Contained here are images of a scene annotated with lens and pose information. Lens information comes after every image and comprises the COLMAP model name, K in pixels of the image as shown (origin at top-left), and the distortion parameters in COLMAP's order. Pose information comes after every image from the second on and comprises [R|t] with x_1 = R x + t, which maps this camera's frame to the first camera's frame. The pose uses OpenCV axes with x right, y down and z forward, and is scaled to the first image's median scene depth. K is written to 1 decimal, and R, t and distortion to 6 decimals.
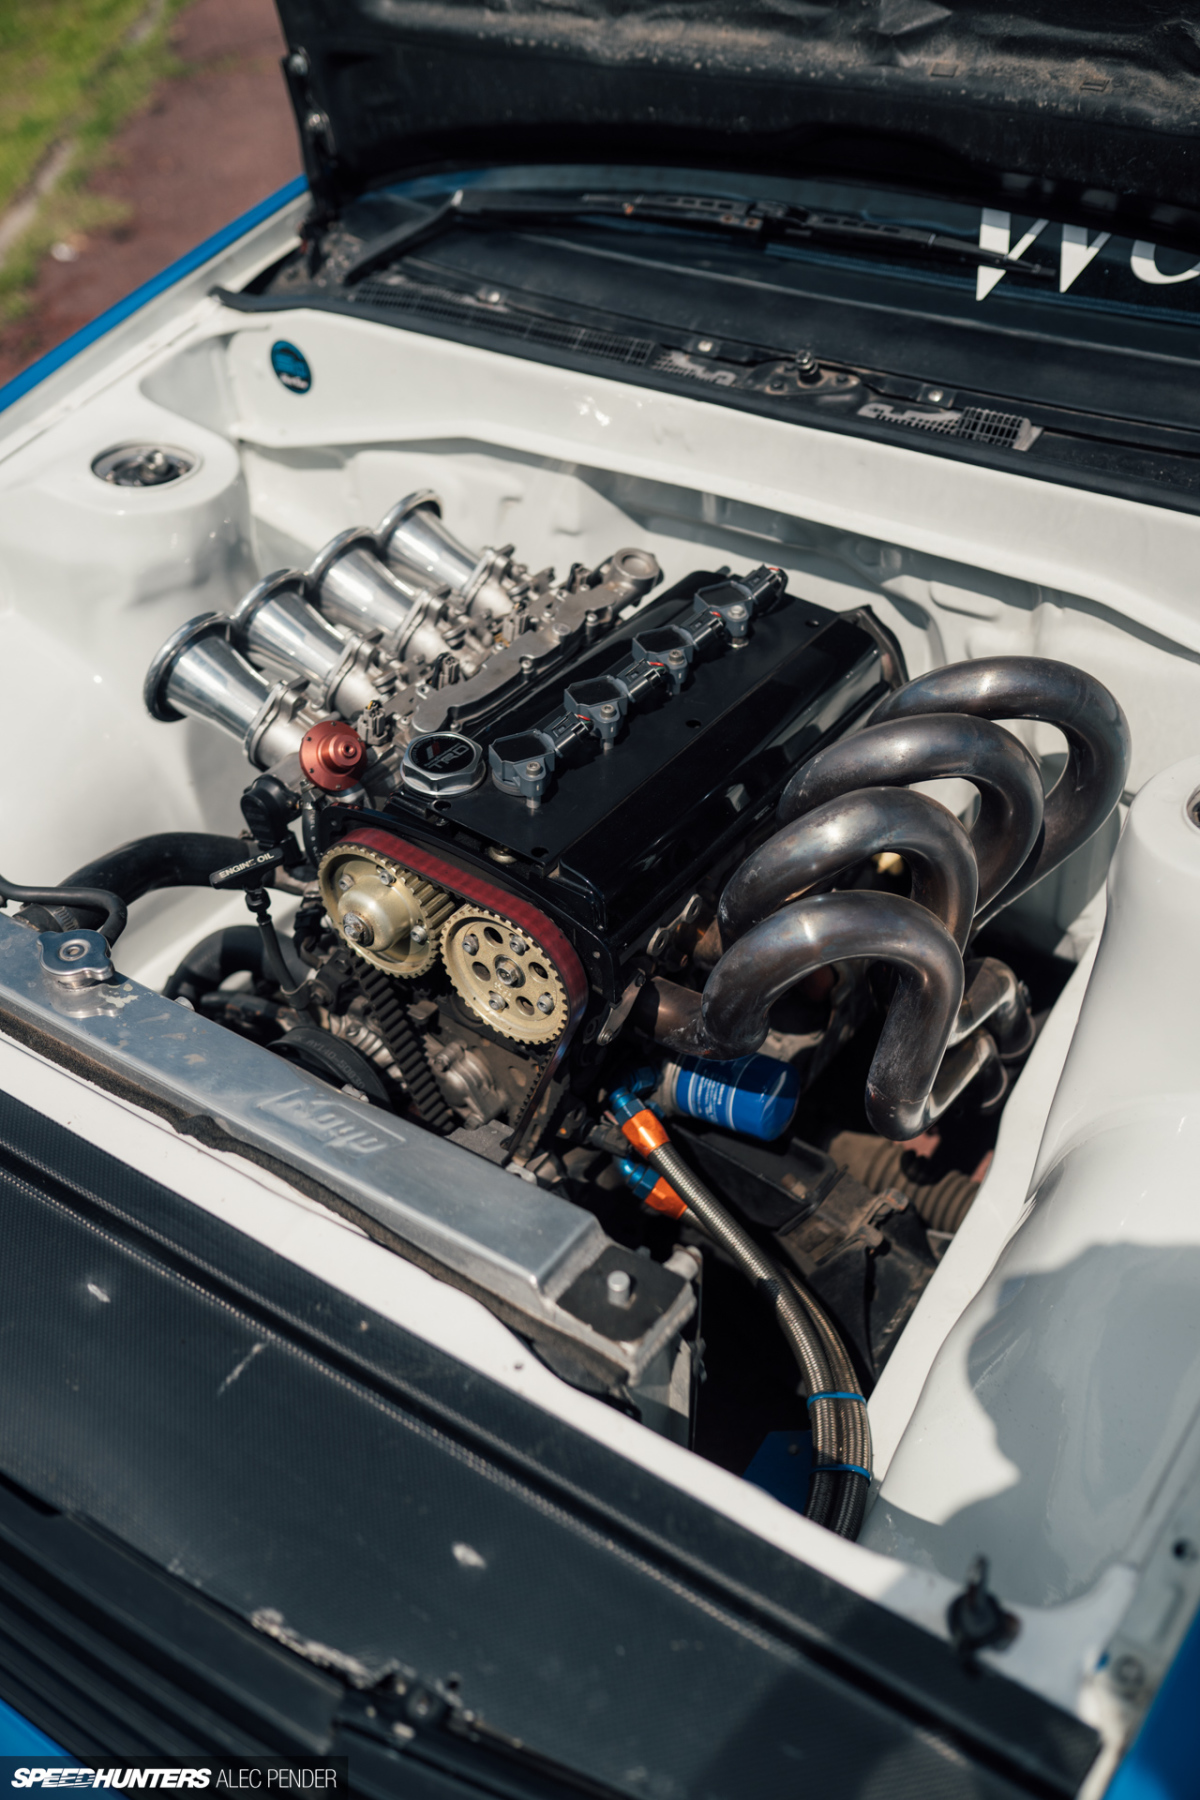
lens RADIAL K [[1788.6, 0, 600.0], [0, 1788.6, 900.0], [0, 0, 1]] dist [-0.070613, 0.164199]
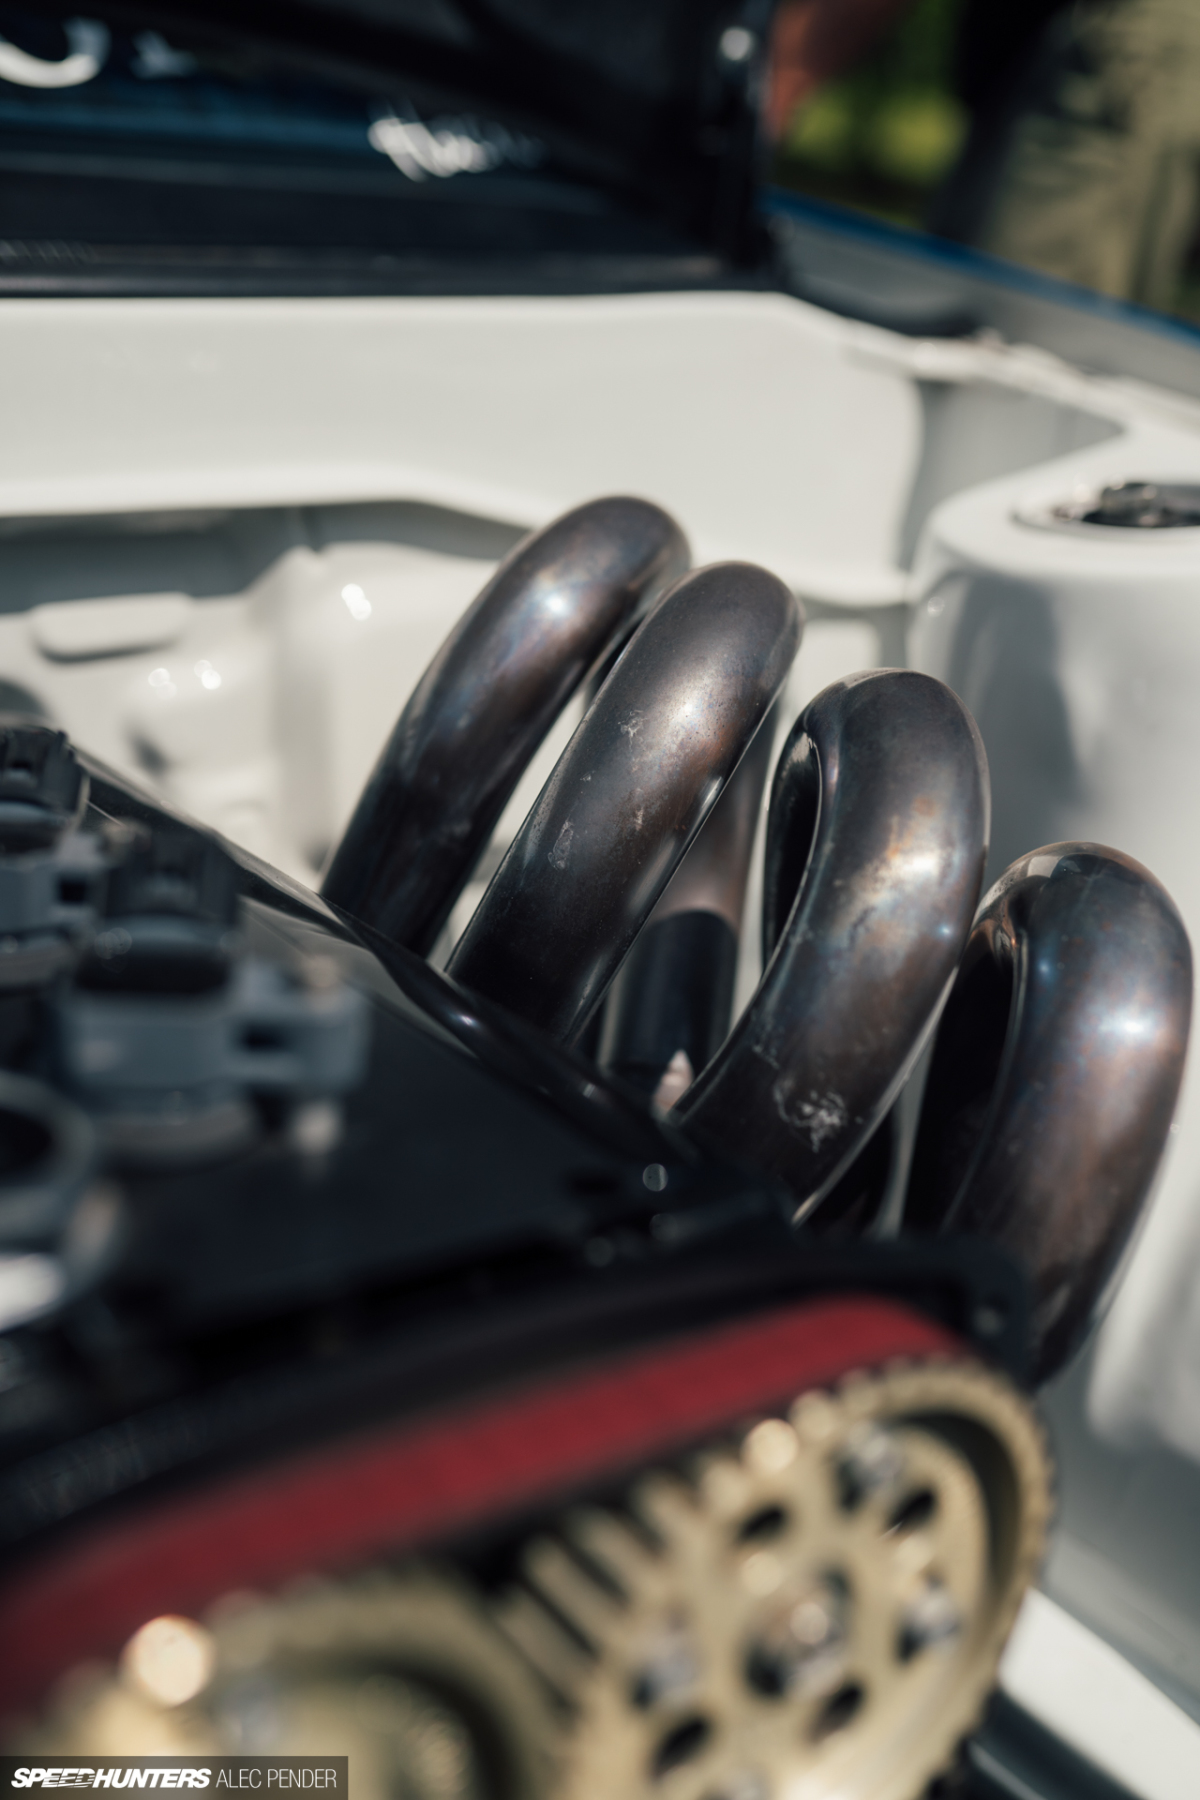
lens RADIAL K [[1735.4, 0, 600.0], [0, 1735.4, 900.0], [0, 0, 1]] dist [-0.004135, 0.000890]
pose [[0.342838, -0.302684, 0.889294, -0.187639], [0.540187, 0.838017, 0.076980, -0.064719], [-0.768544, 0.453994, 0.450810, 0.668287]]
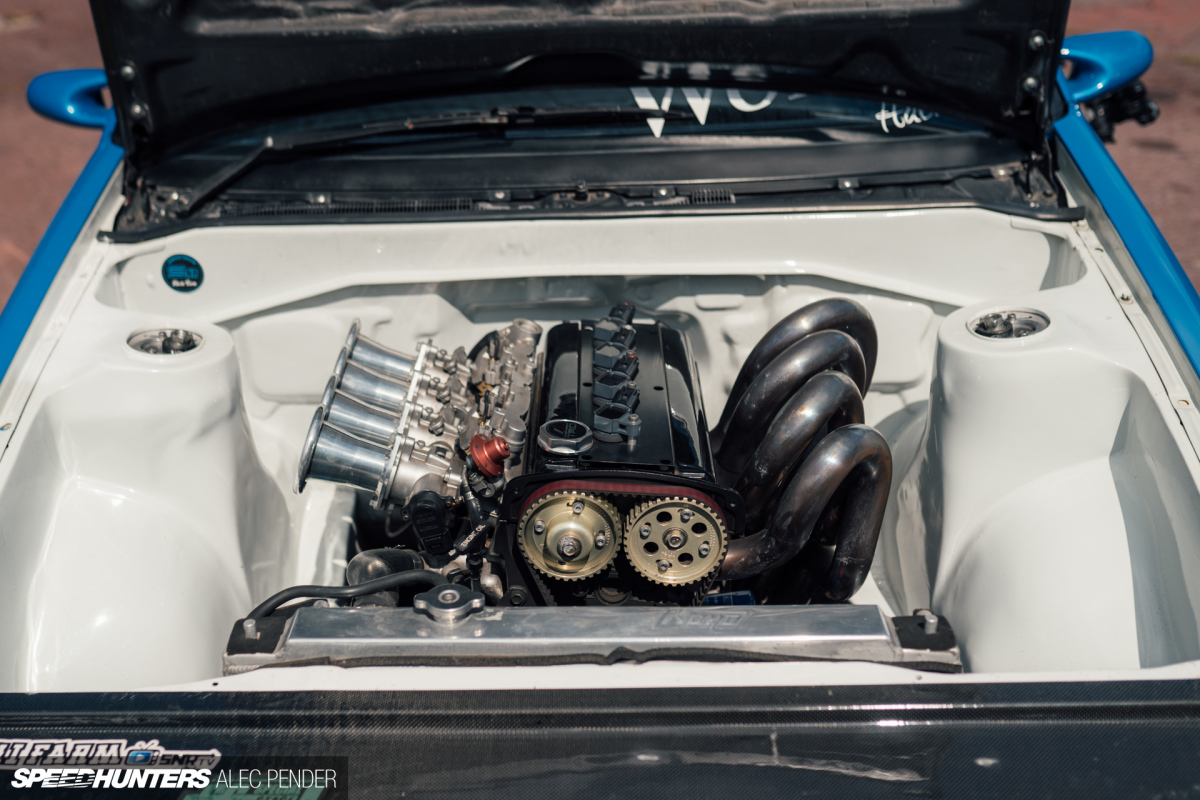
lens RADIAL K [[1435.6, 0, 600.0], [0, 1435.6, 400.0], [0, 0, 1]] dist [-0.019169, 0.010510]
pose [[0.834523, -0.230464, 0.500457, -0.539409], [0.340376, 0.929906, -0.139356, 0.060973], [-0.433261, 0.286639, 0.854472, -0.061416]]
